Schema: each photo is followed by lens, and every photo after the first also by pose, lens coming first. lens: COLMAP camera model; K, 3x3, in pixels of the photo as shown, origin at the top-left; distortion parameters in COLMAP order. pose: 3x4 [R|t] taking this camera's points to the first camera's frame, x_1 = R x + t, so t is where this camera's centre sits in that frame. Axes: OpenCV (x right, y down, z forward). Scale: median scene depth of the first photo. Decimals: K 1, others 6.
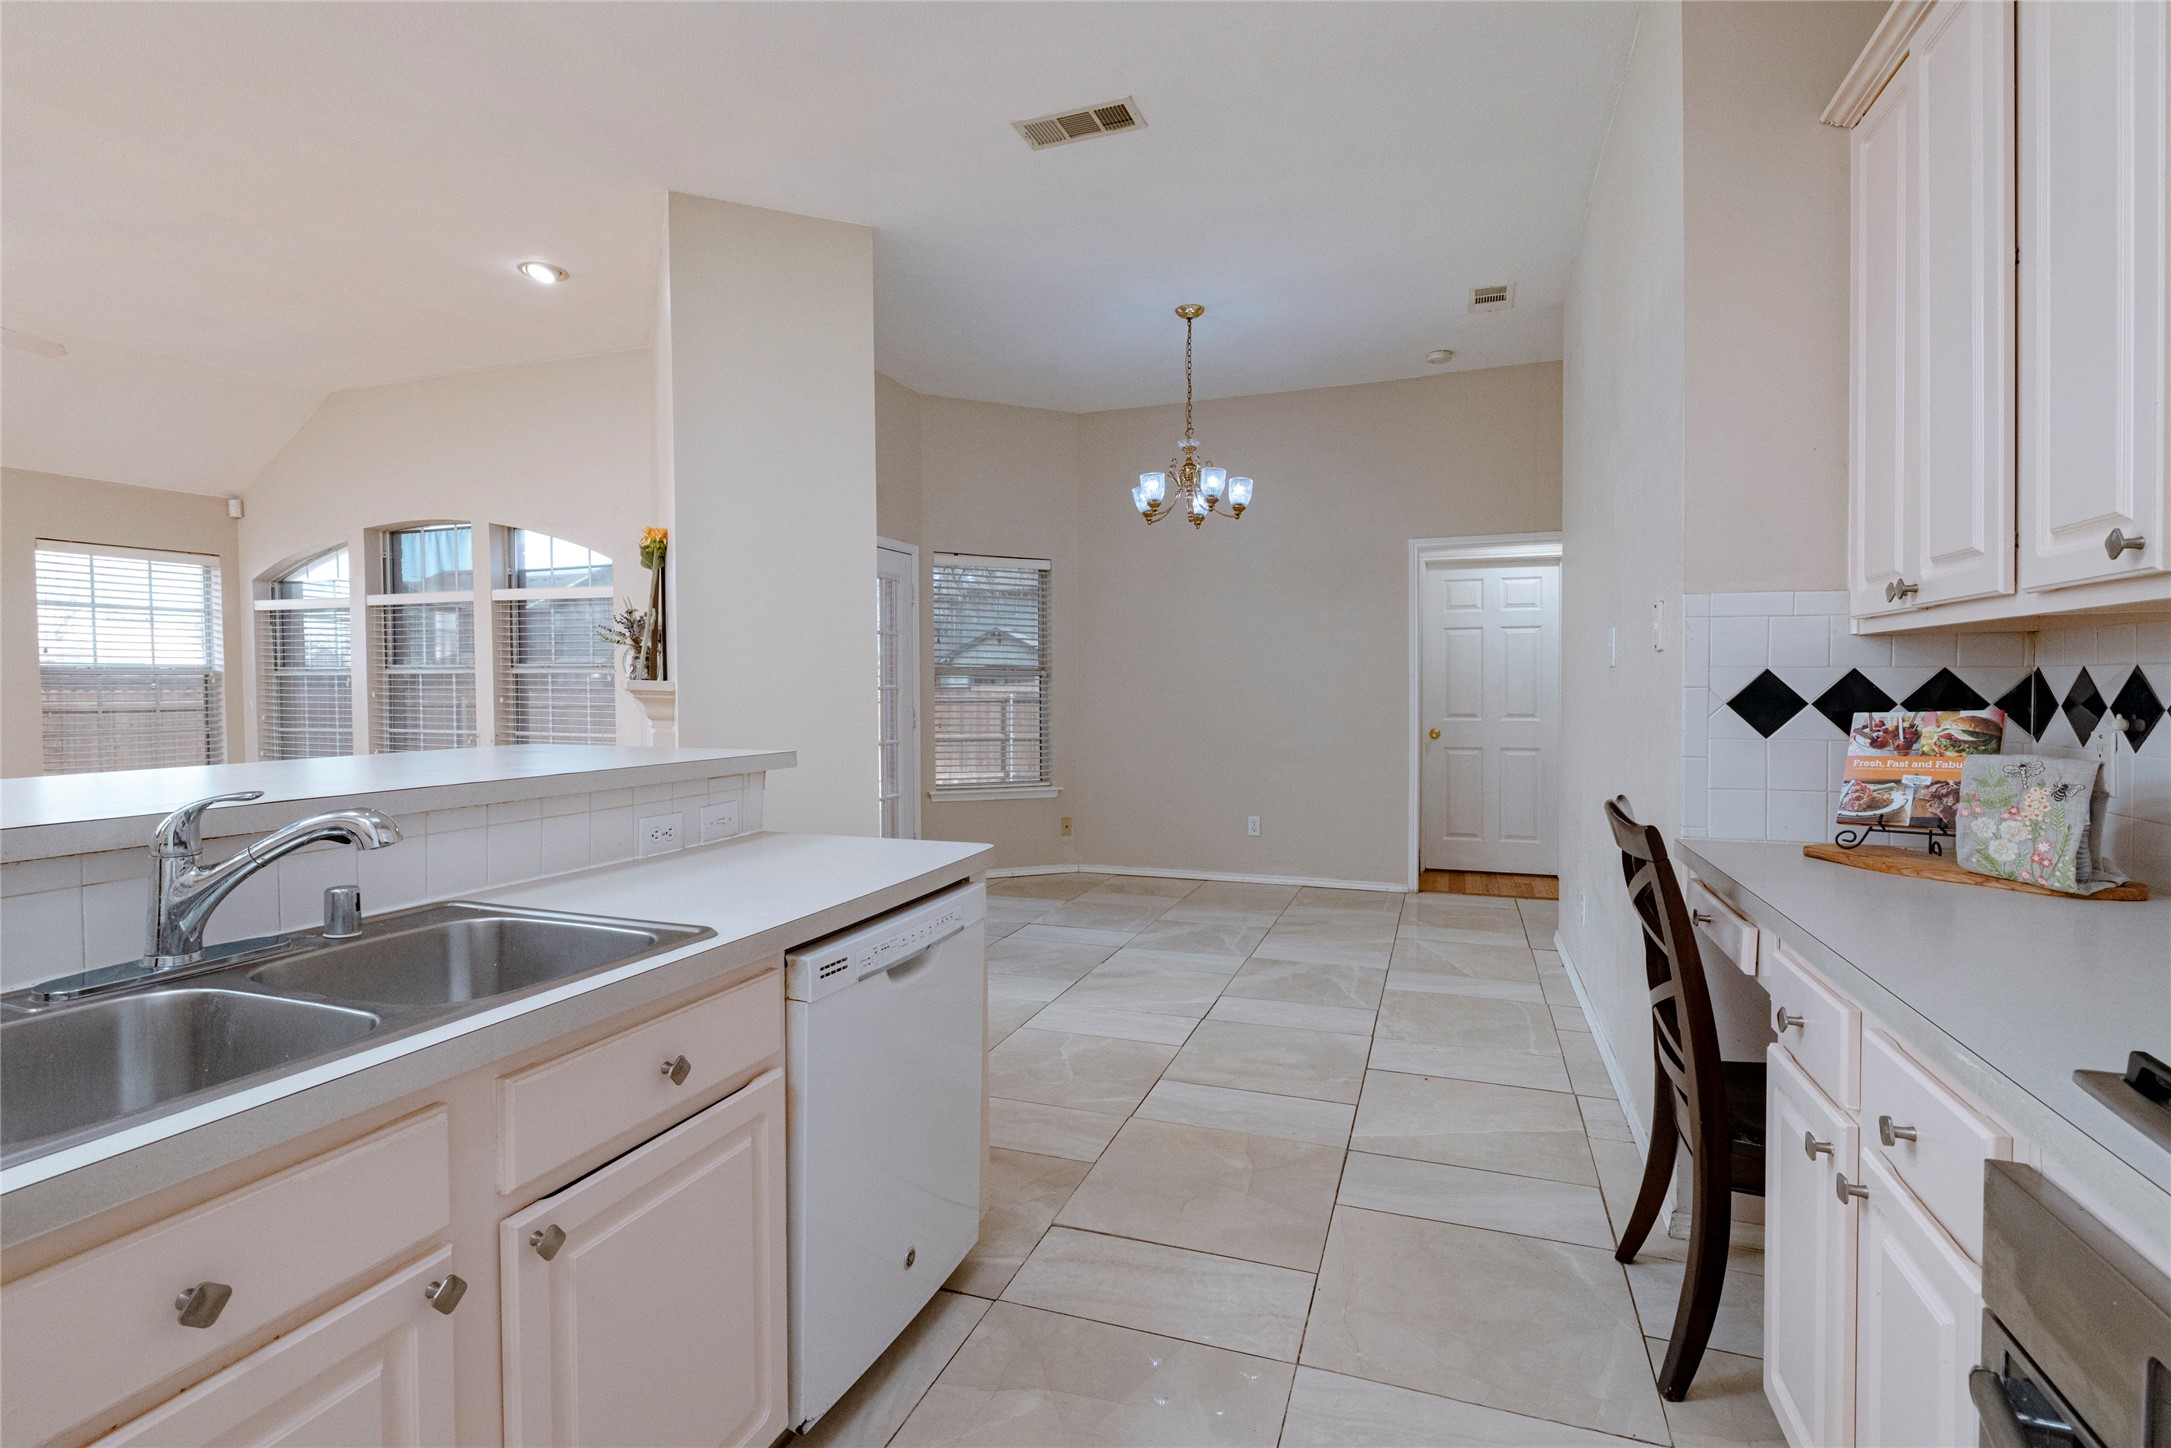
lens RADIAL K [[1023.3, 0, 1081.3], [0, 1023.3, 708.3], [0, 0, 1]] dist [-0.000900, 0.001107]
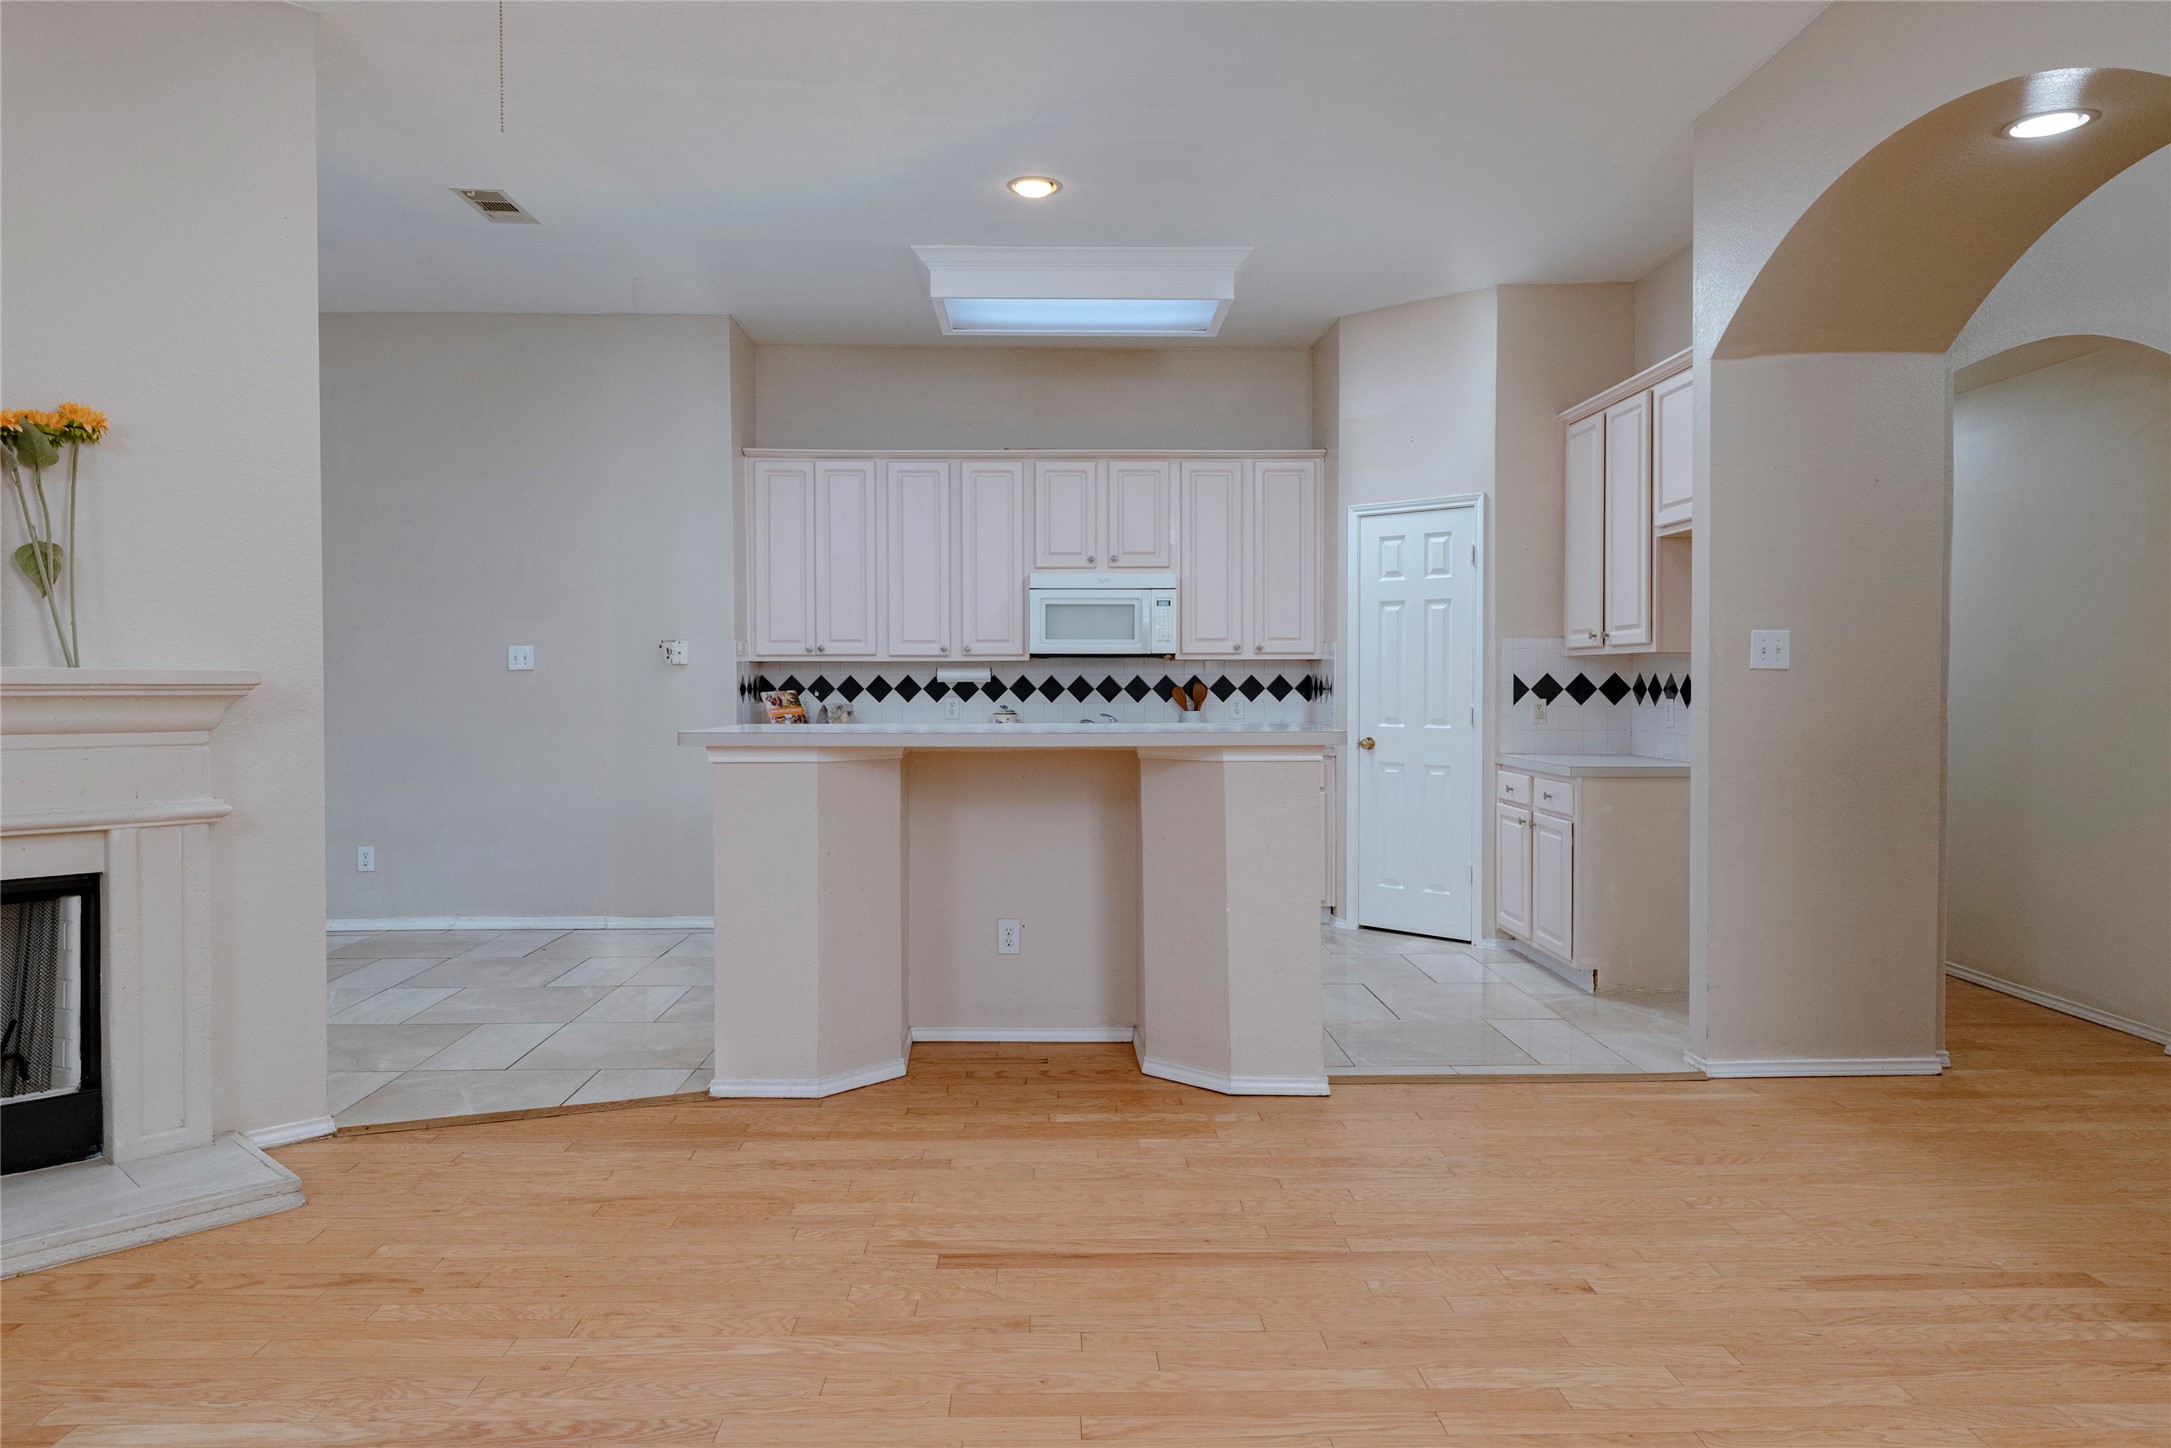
lens RADIAL K [[1405.2, 0, 1077.0], [0, 1405.2, 714.3], [0, 0, 1]] dist [0.012548, -0.001548]
pose [[-0.367163, -0.017401, 0.929994, -1.309989], [0.024991, 0.999280, 0.028564, -0.010205], [-0.929821, 0.033729, -0.366463, 0.734585]]
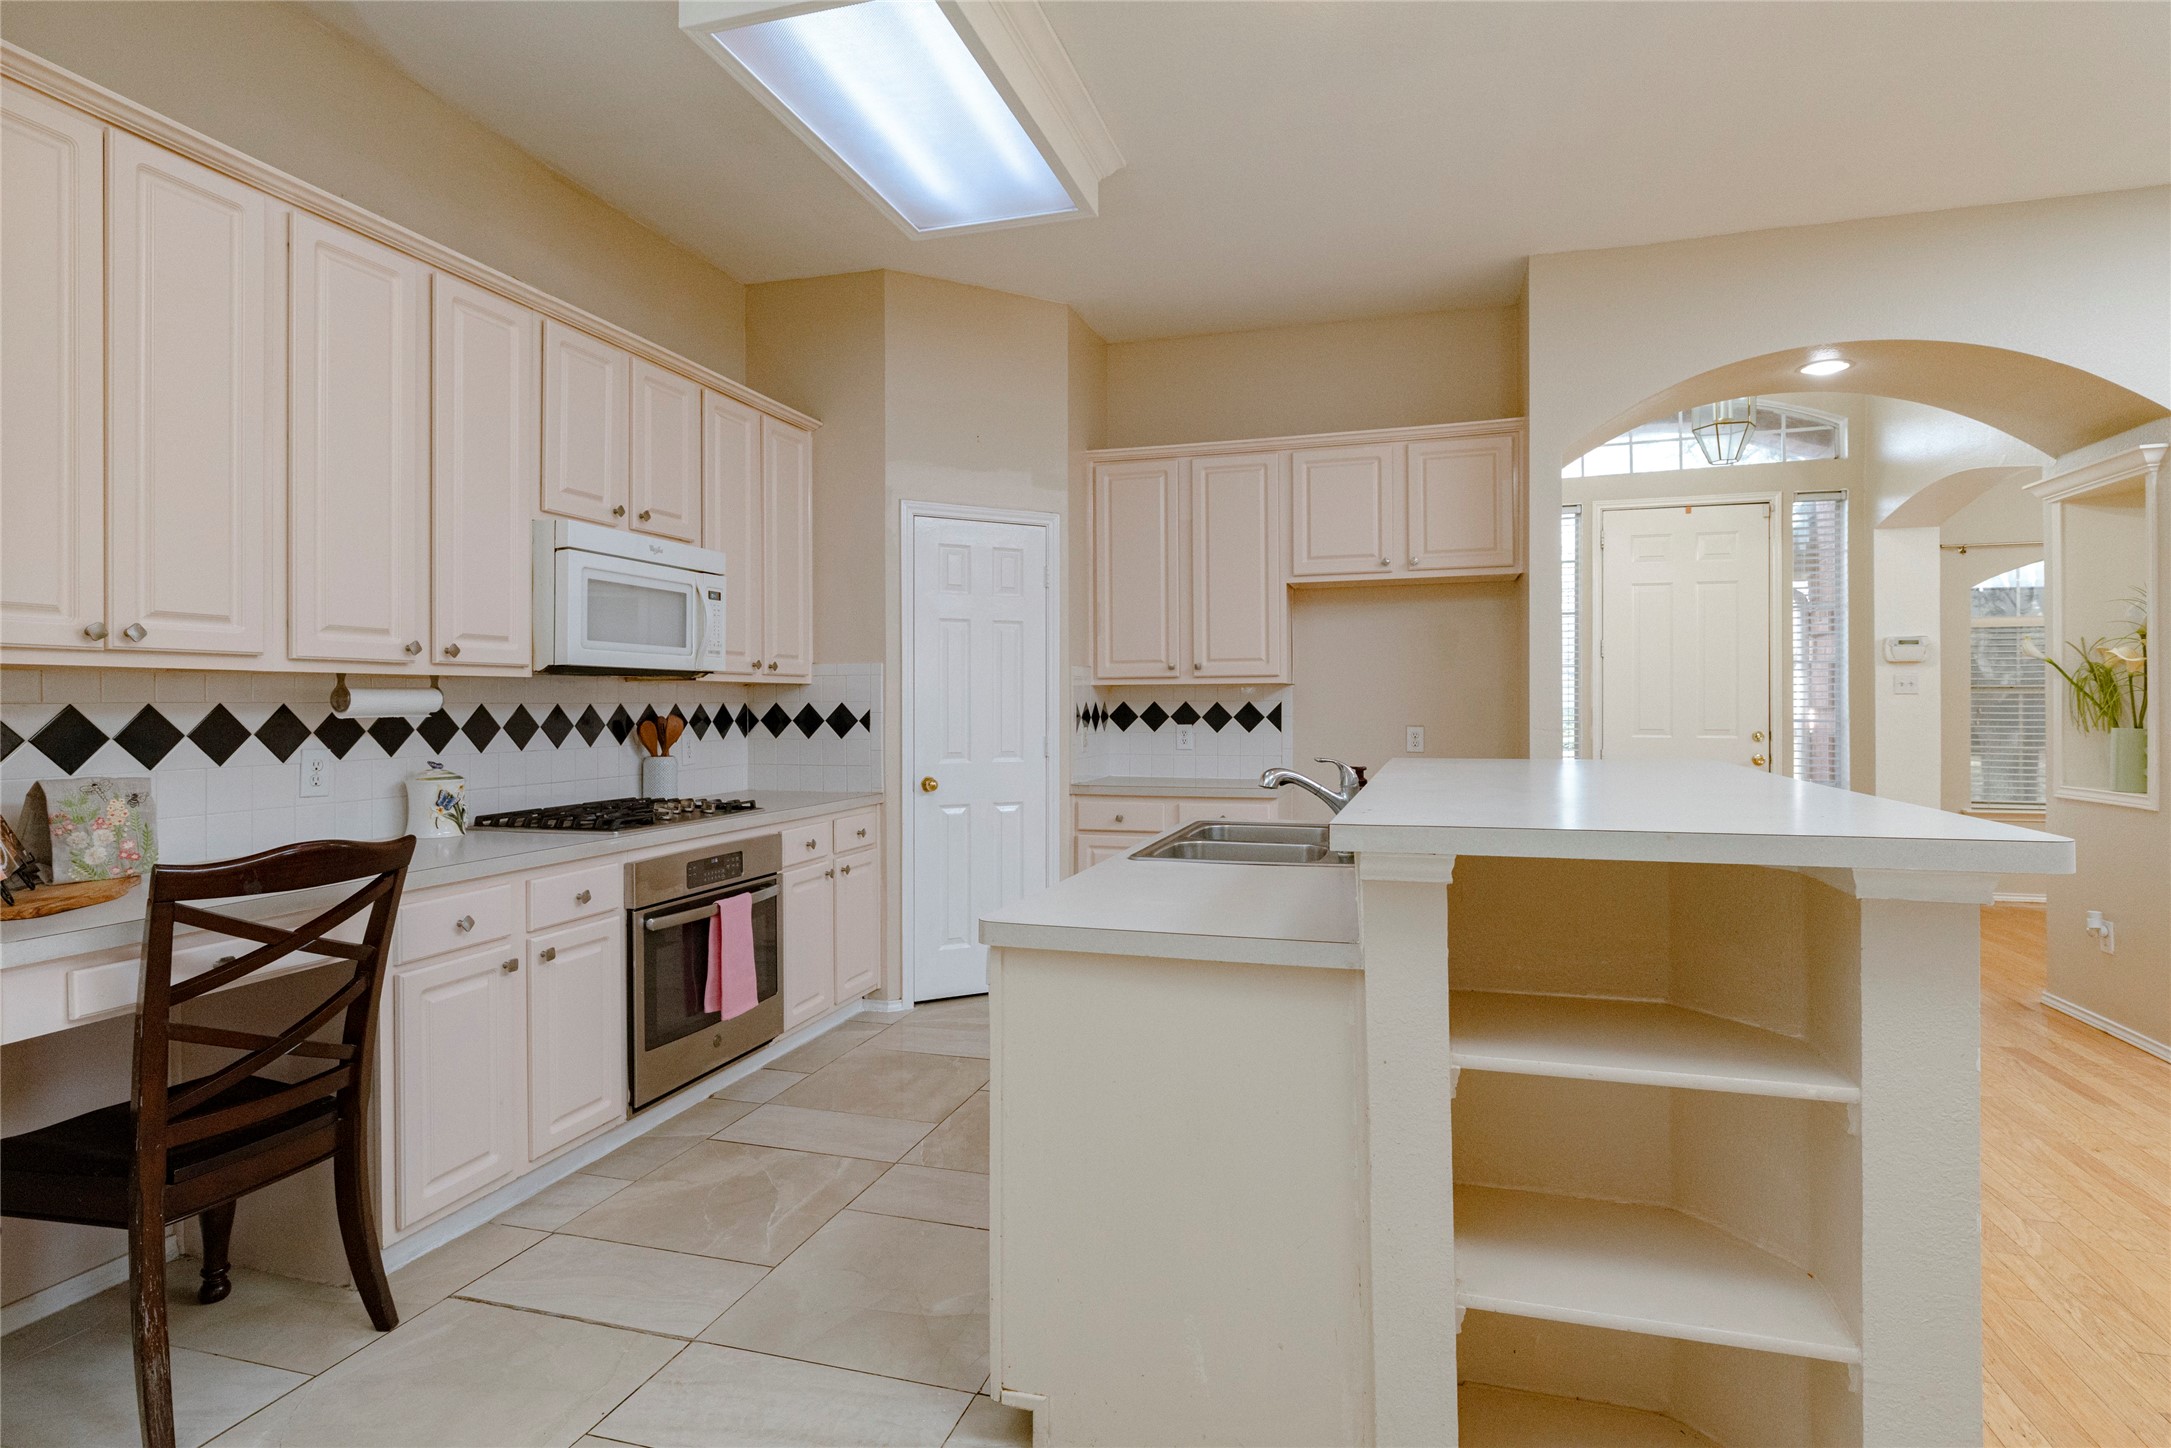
lens RADIAL K [[1124.9, 0, 1078.4], [0, 1124.9, 710.4], [0, 0, 1]] dist [-0.001172, 0.000384]
pose [[-0.998153, 0.009448, -0.060006, -0.055489], [0.007747, 0.999563, 0.028513, -0.024025], [0.060249, 0.027995, -0.997791, 0.926195]]
